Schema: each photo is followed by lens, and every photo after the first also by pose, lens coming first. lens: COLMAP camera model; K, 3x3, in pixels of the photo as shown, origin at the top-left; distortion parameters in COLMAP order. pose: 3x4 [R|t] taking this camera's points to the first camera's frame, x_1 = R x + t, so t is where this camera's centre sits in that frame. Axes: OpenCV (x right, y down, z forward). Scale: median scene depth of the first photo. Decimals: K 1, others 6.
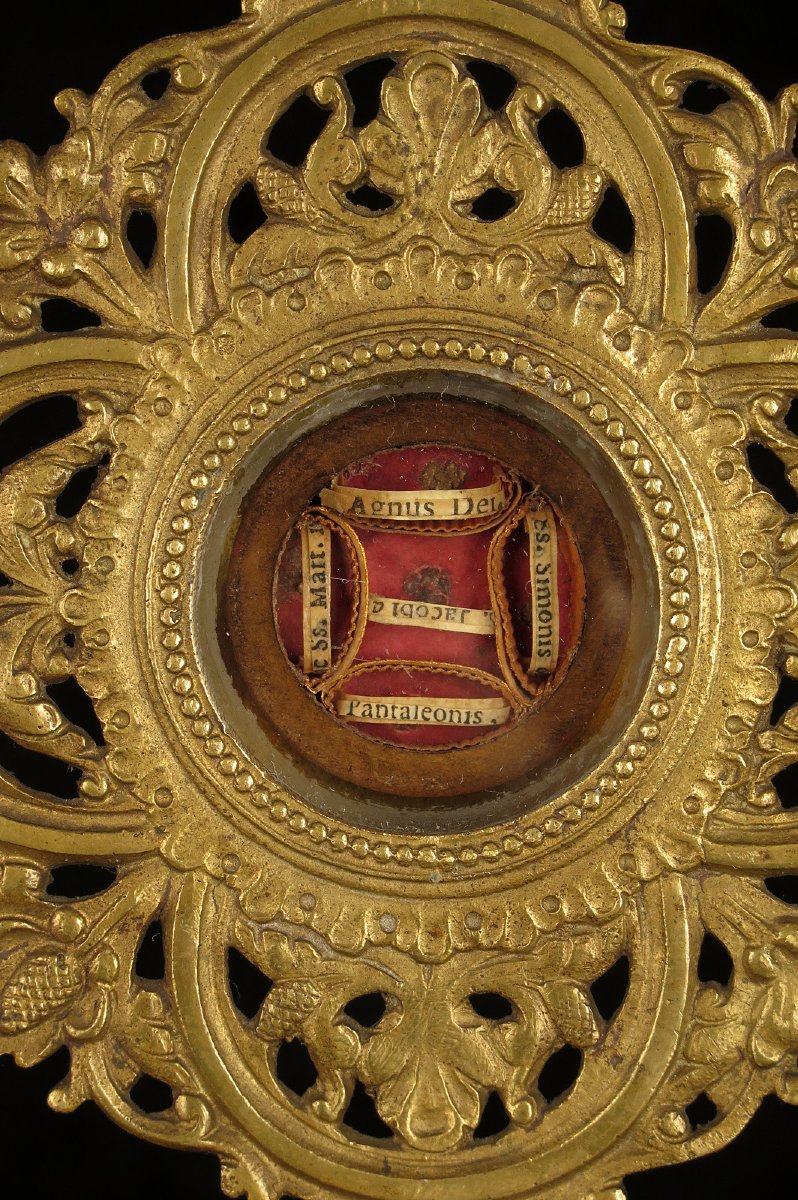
lens RADIAL K [[4095.9, 0, 333.0], [0, 4095.9, 601.1], [0, 0, 1]] dist [-0.144760, -0.730716]
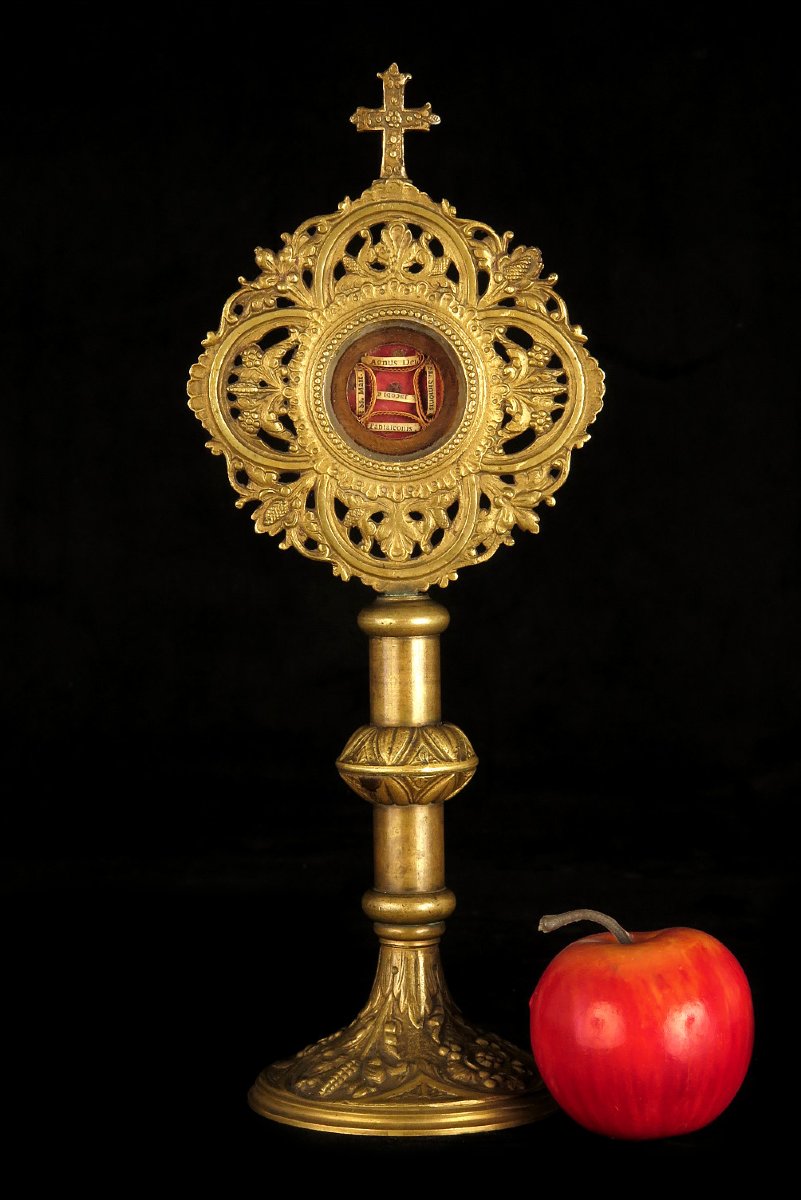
lens RADIAL K [[2784.3, 0, 400.5], [0, 2784.3, 600.0], [0, 0, 1]] dist [-0.082371, -0.170065]
pose [[0.998939, -0.006302, 0.045613, -0.075225], [0.004891, 0.999508, 0.030982, 0.098029], [-0.045786, -0.030726, 0.998479, -1.214358]]
